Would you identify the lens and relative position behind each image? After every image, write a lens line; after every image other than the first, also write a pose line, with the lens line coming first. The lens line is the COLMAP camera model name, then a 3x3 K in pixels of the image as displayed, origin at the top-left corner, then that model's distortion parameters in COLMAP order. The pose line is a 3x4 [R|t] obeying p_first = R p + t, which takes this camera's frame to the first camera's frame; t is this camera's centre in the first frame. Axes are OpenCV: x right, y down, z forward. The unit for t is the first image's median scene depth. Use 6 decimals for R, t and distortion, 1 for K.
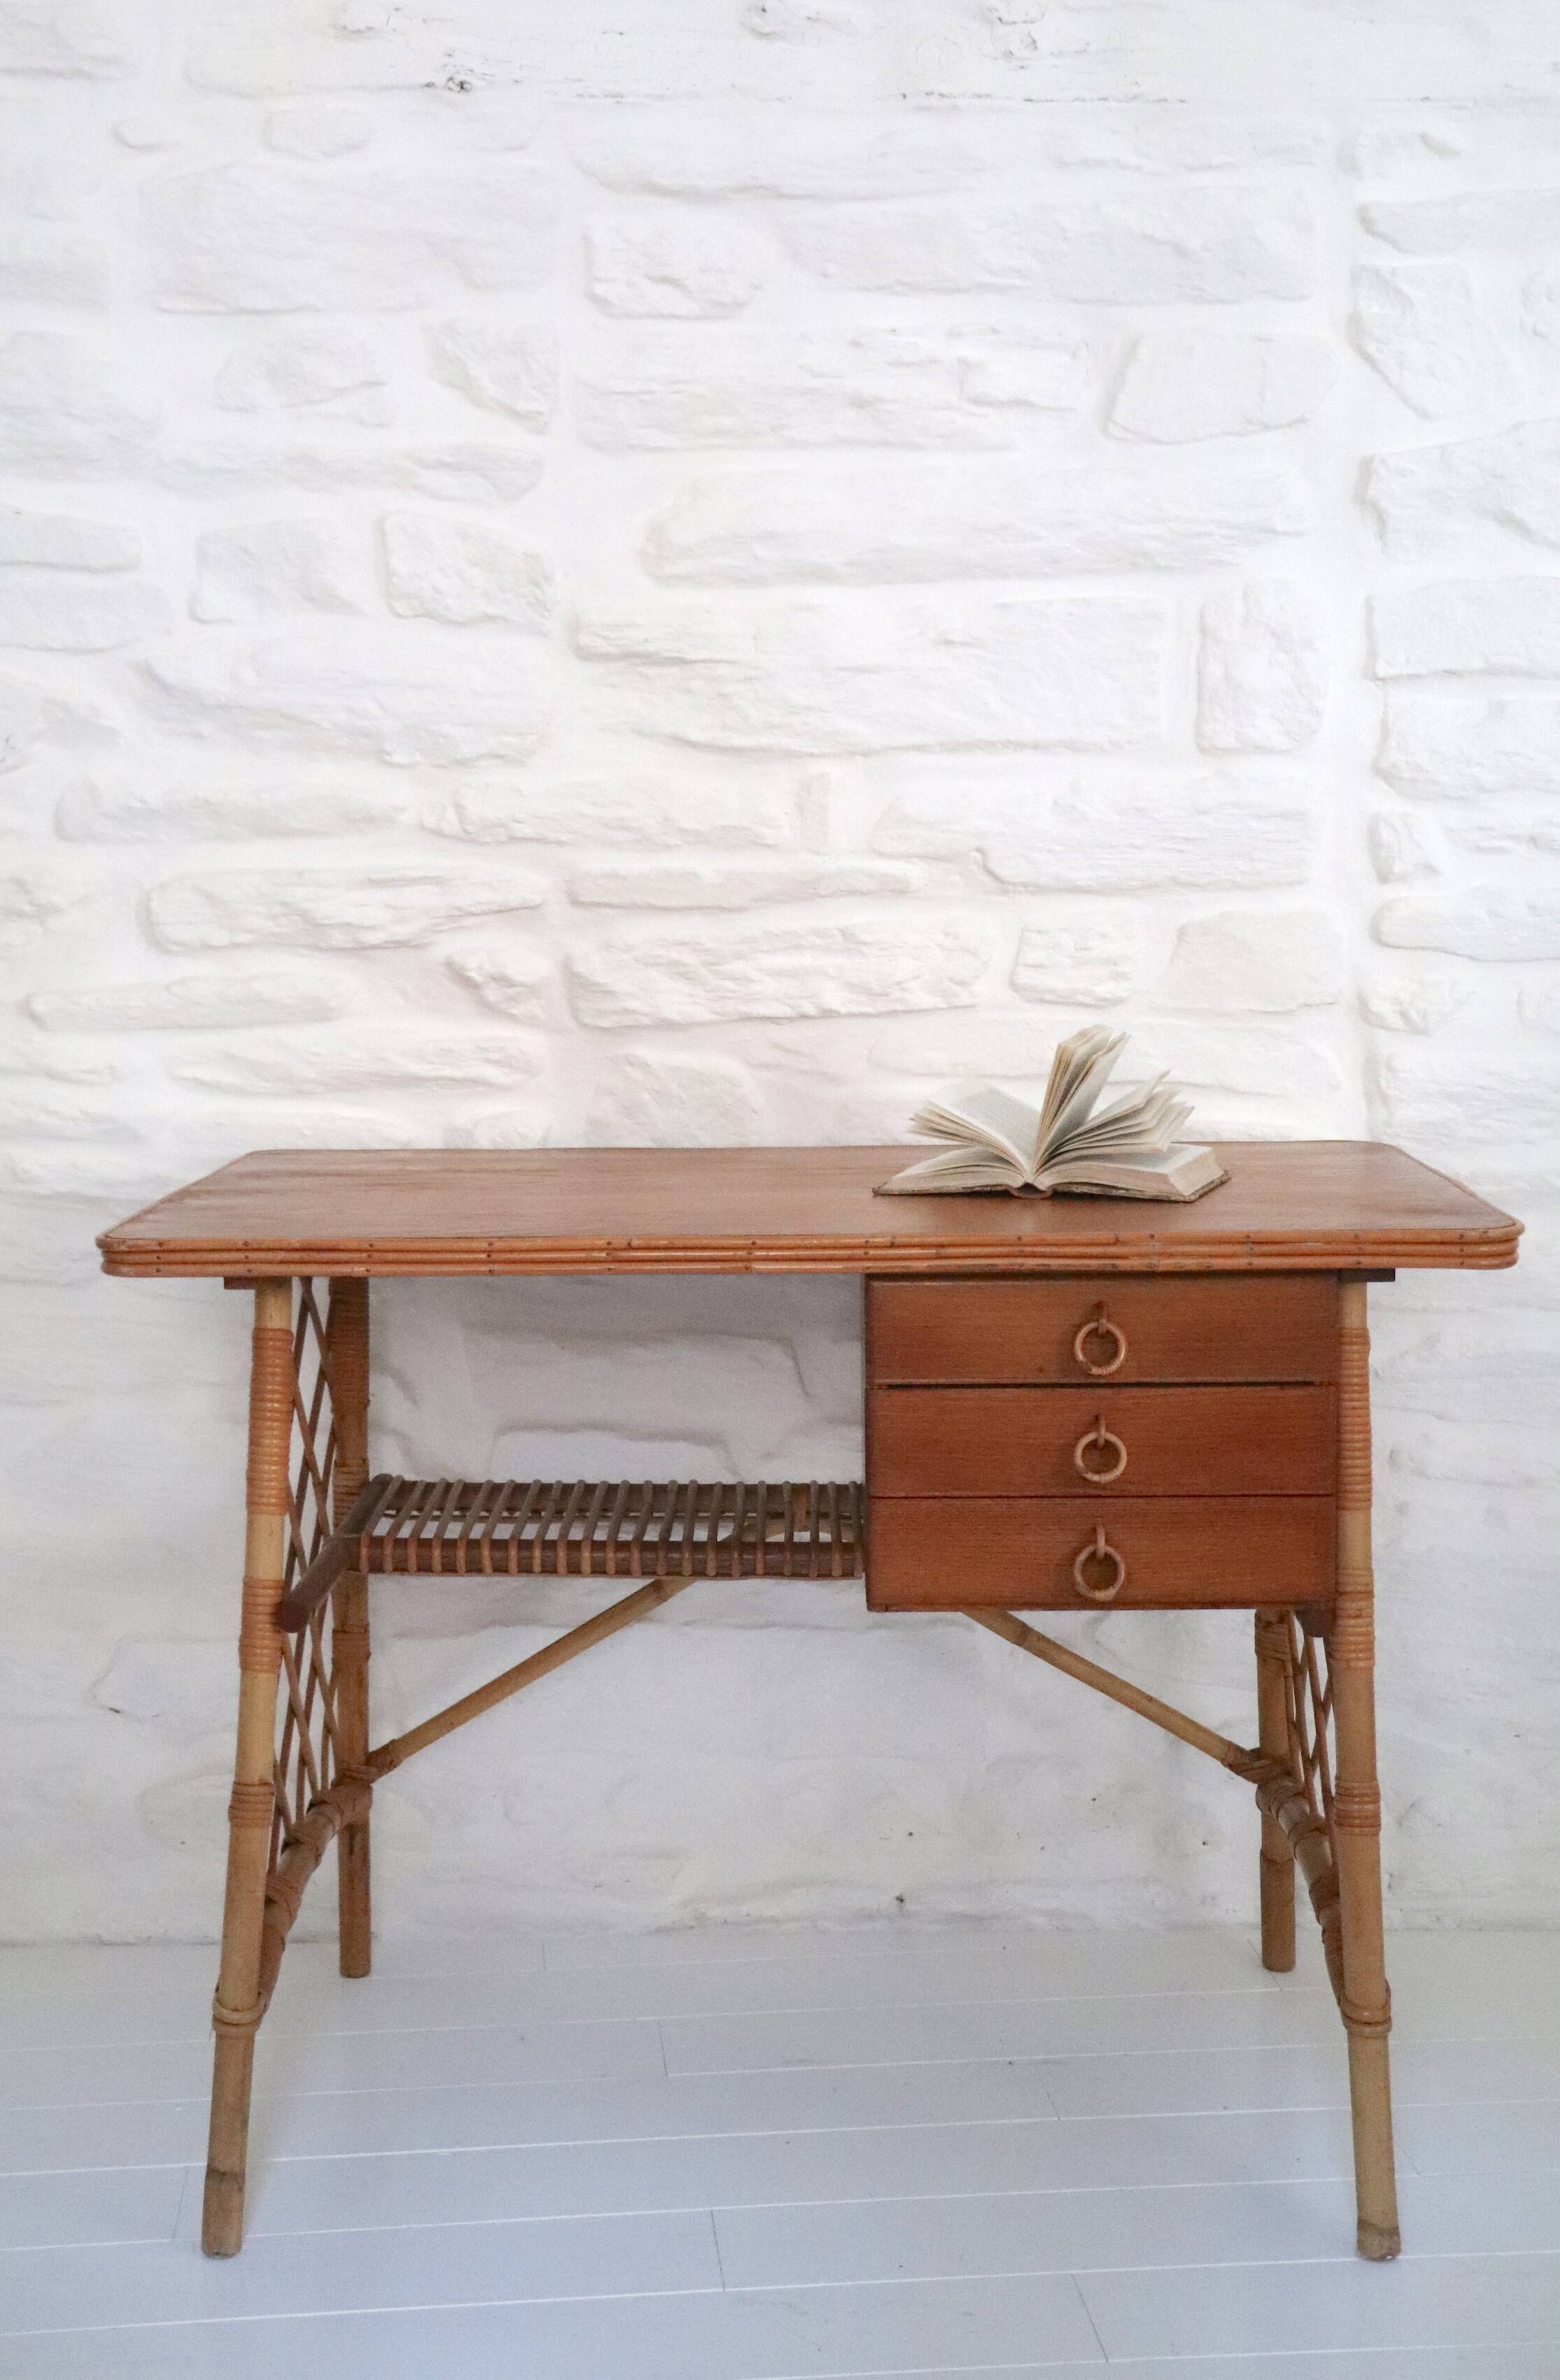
lens RADIAL K [[2636.4, 0, 748.4], [0, 2636.4, 1135.4], [0, 0, 1]] dist [-0.006868, 0.115635]
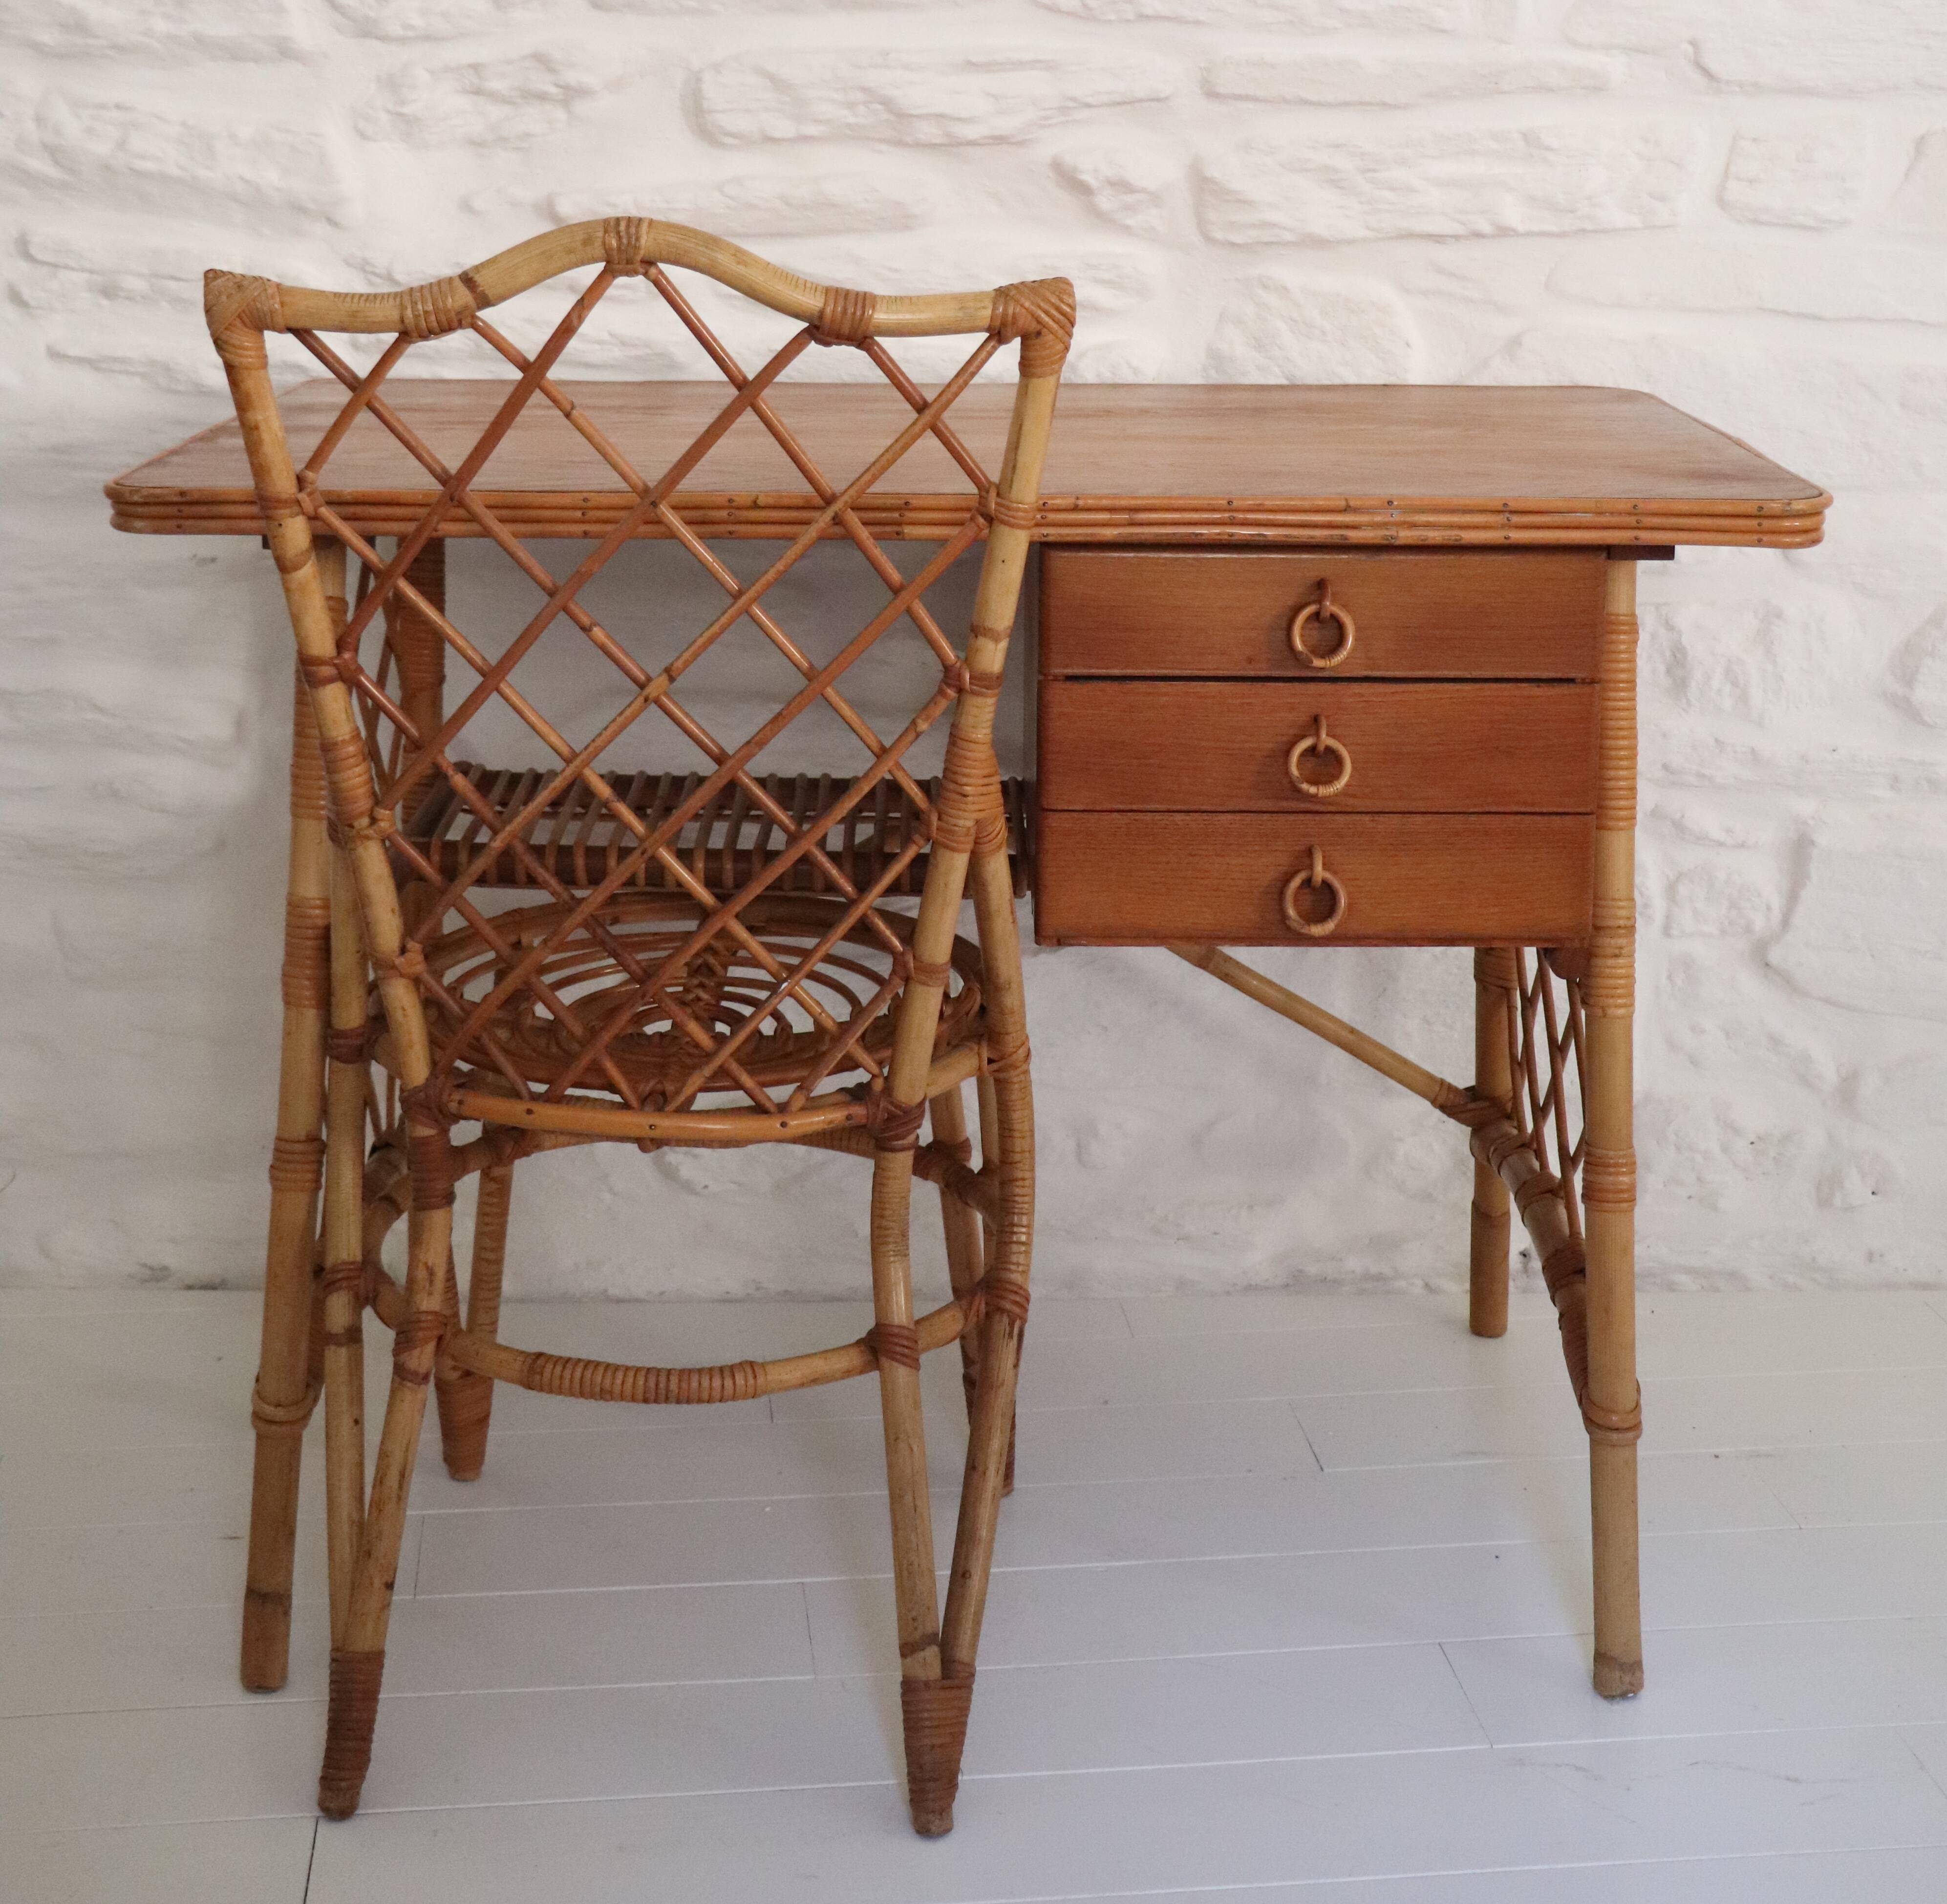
lens RADIAL K [[3208.4, 0, 975.8], [0, 3208.4, 617.1], [0, 0, 1]] dist [-0.067461, 0.243607]
pose [[0.999486, 0.012663, 0.029442, -0.169537], [-0.014873, 0.996991, 0.076082, 0.001680], [-0.028390, -0.076481, 0.996667, -0.032785]]
